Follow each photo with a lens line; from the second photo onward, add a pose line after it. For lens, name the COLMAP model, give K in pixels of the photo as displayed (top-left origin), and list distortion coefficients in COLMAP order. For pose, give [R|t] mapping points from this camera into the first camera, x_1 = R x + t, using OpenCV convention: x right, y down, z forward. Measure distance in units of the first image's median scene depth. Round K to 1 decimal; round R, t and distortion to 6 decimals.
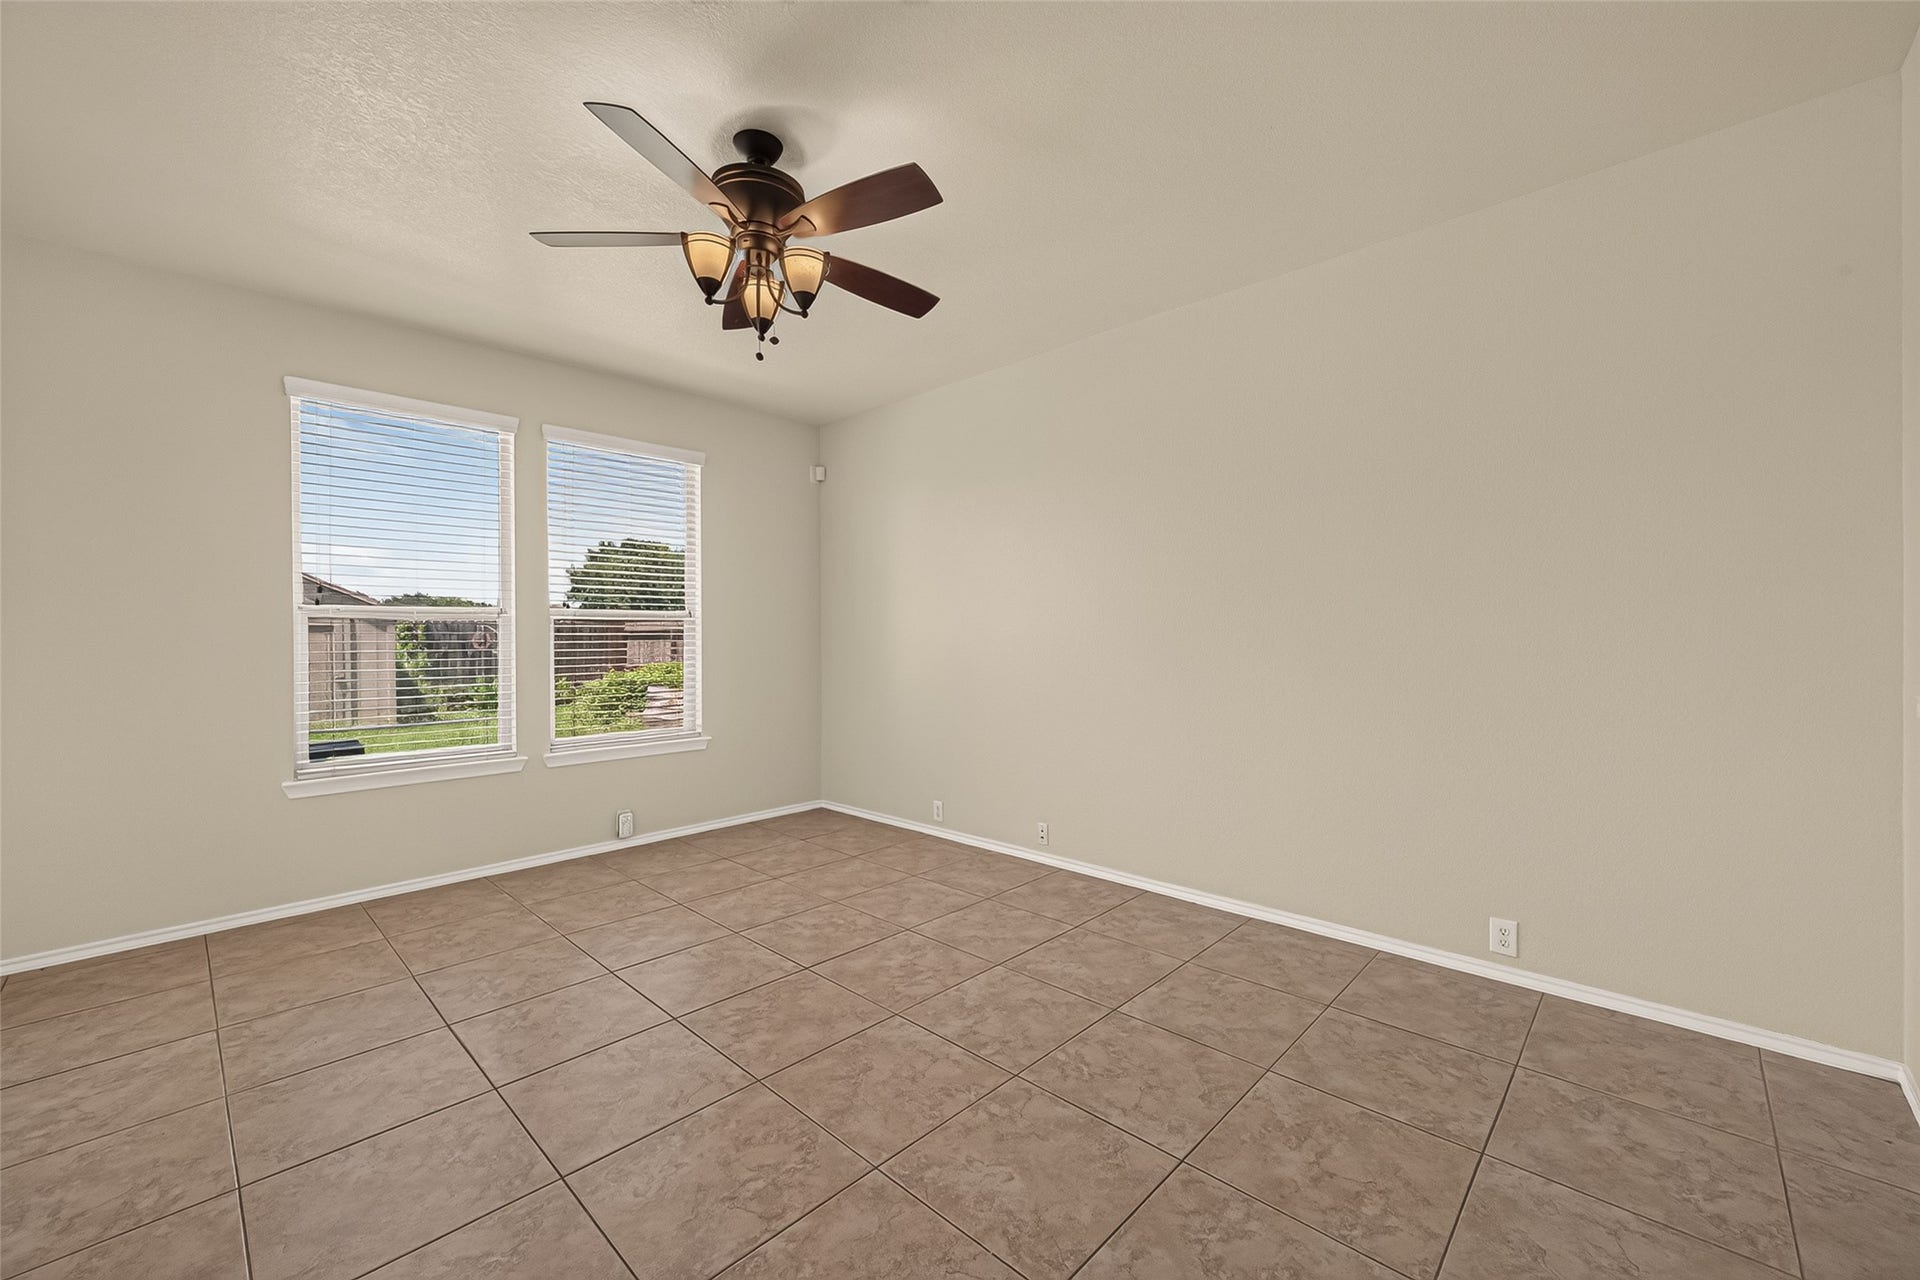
lens RADIAL K [[754.8, 0, 966.2], [0, 754.8, 639.6], [0, 0, 1]] dist [0.005859, -0.000168]
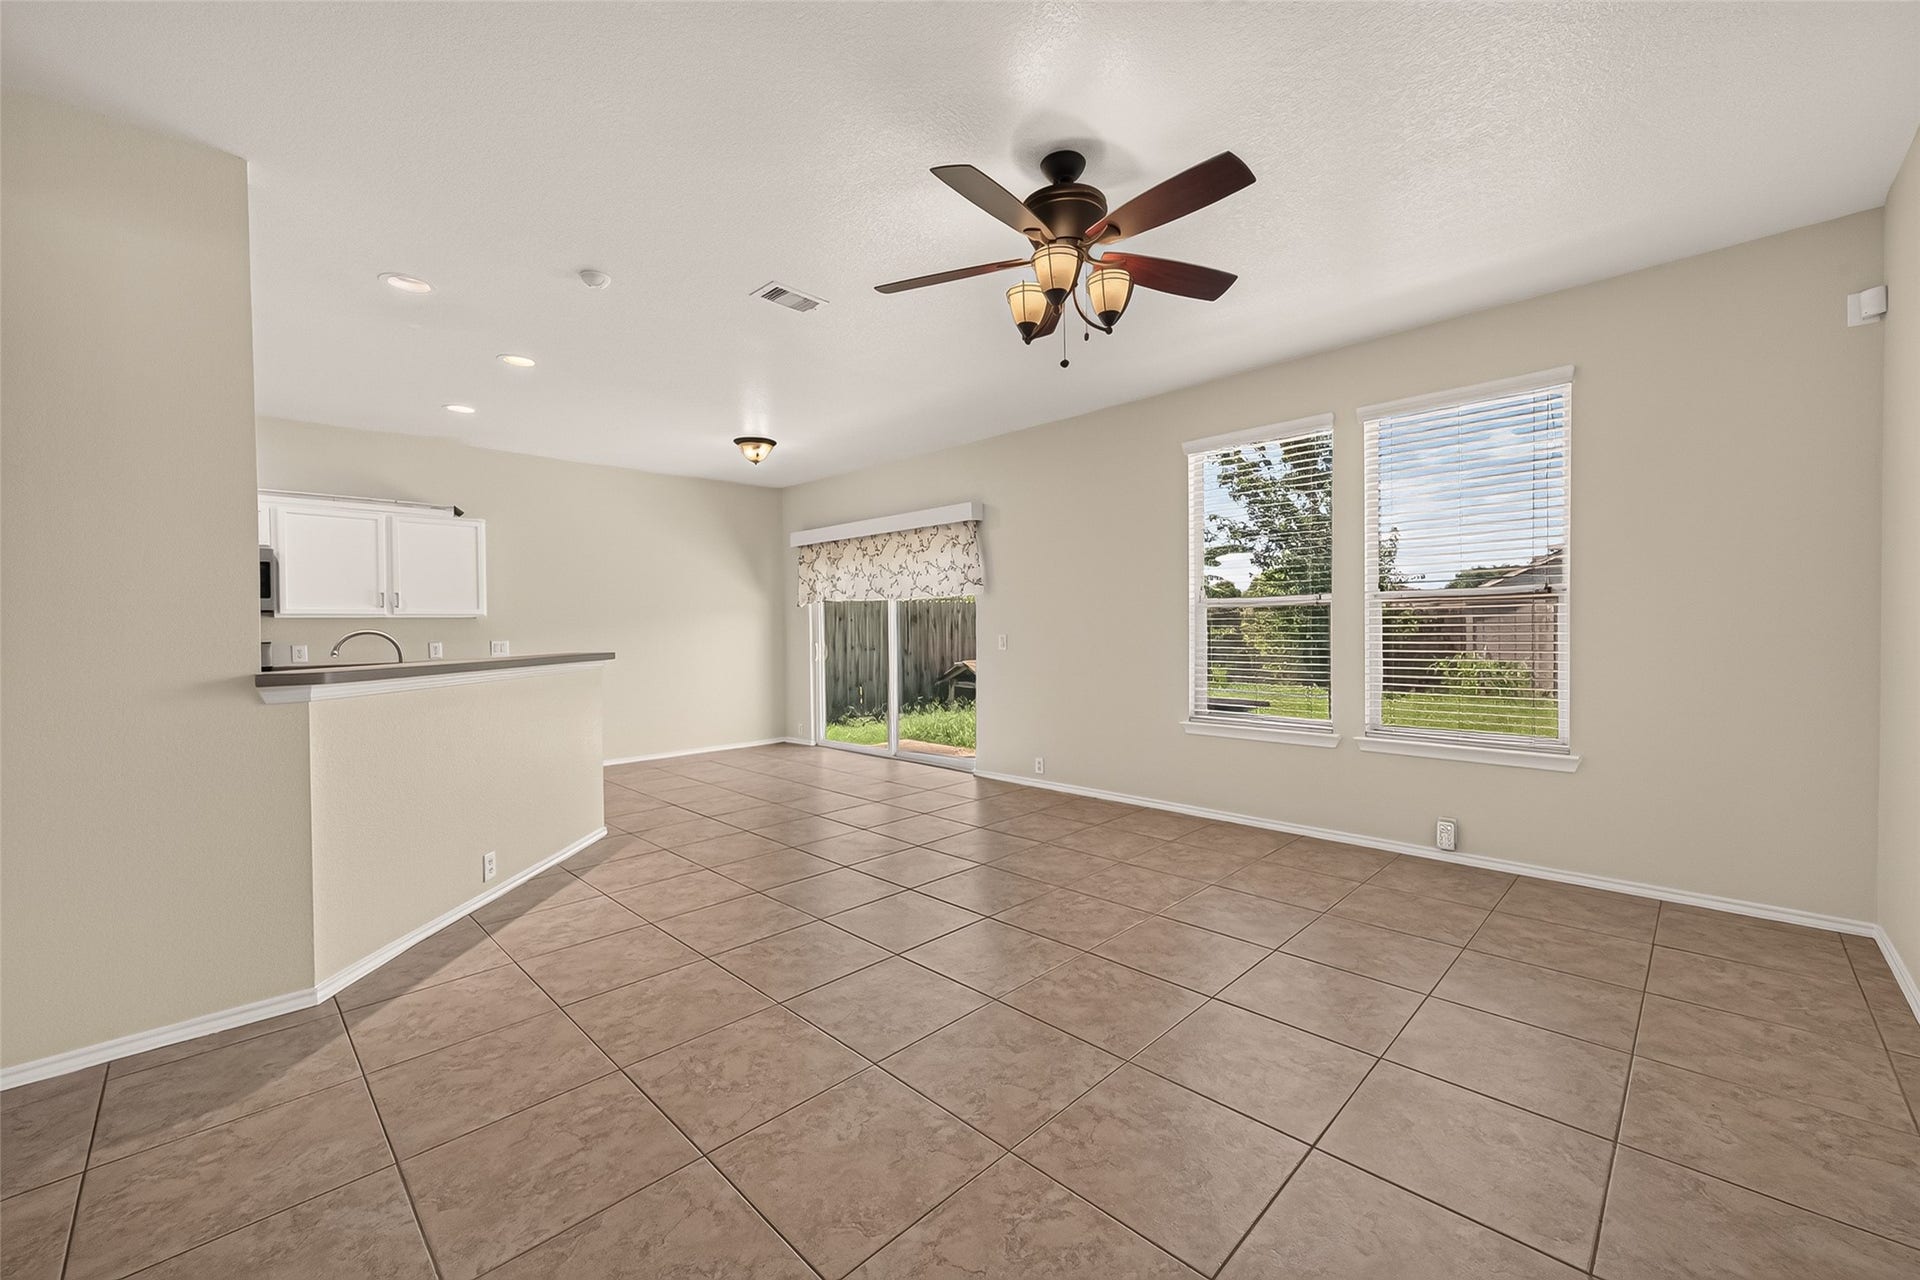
lens RADIAL K [[754.8, 0, 966.1], [0, 754.8, 635.7], [0, 0, 1]] dist [0.005859, -0.000168]
pose [[-0.021041, 0.016471, -0.999643, 0.531002], [0.007394, 0.999840, 0.016318, -0.003438], [0.999751, -0.007048, -0.021159, 0.579391]]
